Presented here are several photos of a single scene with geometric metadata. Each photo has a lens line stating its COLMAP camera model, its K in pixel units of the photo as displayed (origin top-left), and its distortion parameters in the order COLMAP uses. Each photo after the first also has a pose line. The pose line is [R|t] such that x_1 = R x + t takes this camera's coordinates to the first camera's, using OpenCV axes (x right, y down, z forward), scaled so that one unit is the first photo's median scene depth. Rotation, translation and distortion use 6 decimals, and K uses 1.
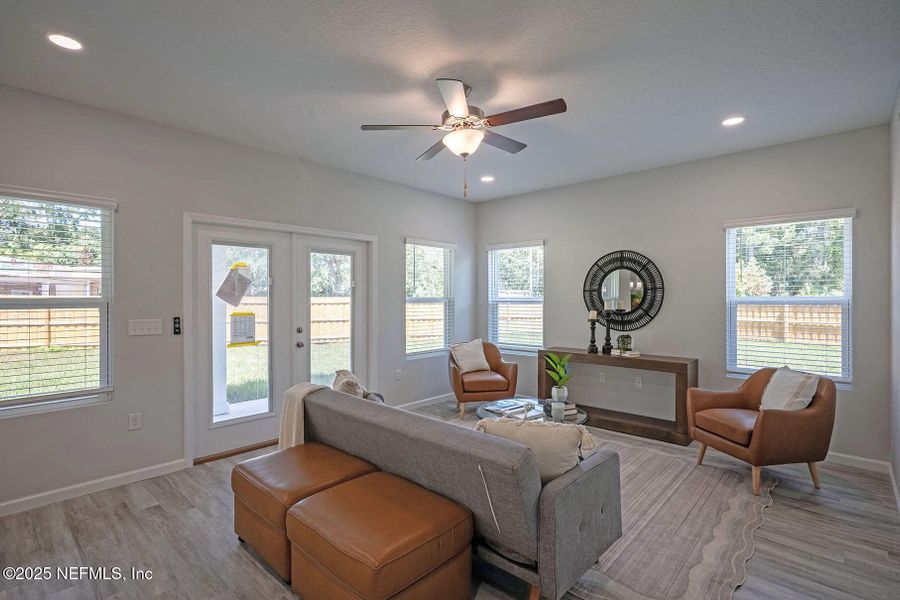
lens RADIAL K [[428.7, 0, 453.2], [0, 428.7, 299.5], [0, 0, 1]] dist [-0.004567, 0.005155]
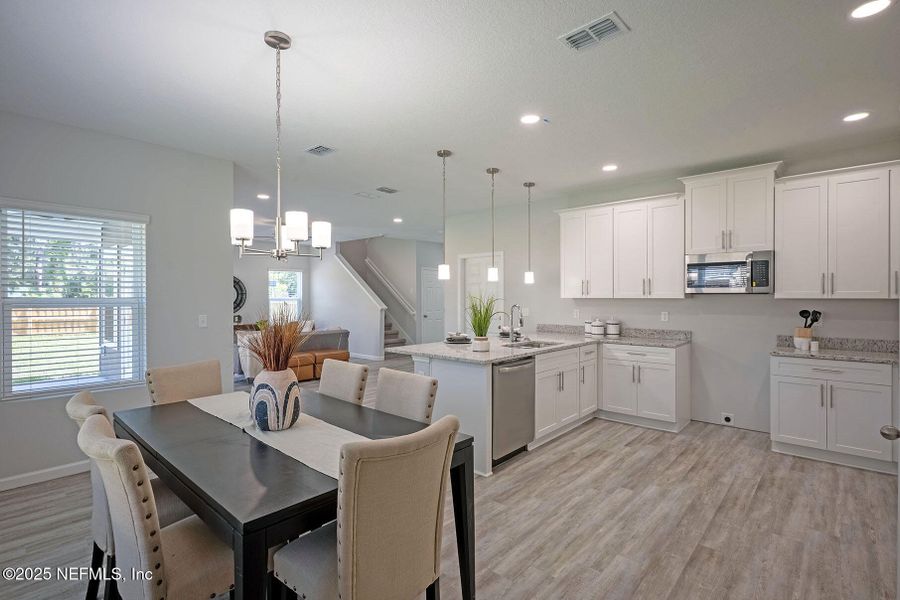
lens RADIAL K [[428.7, 0, 452.8], [0, 428.7, 297.3], [0, 0, 1]] dist [-0.004567, 0.005155]
pose [[-0.016625, -0.000207, 0.999862, -1.753724], [0.006541, 0.999979, 0.000315, -0.001576], [-0.999840, 0.006546, -0.016623, -0.044922]]
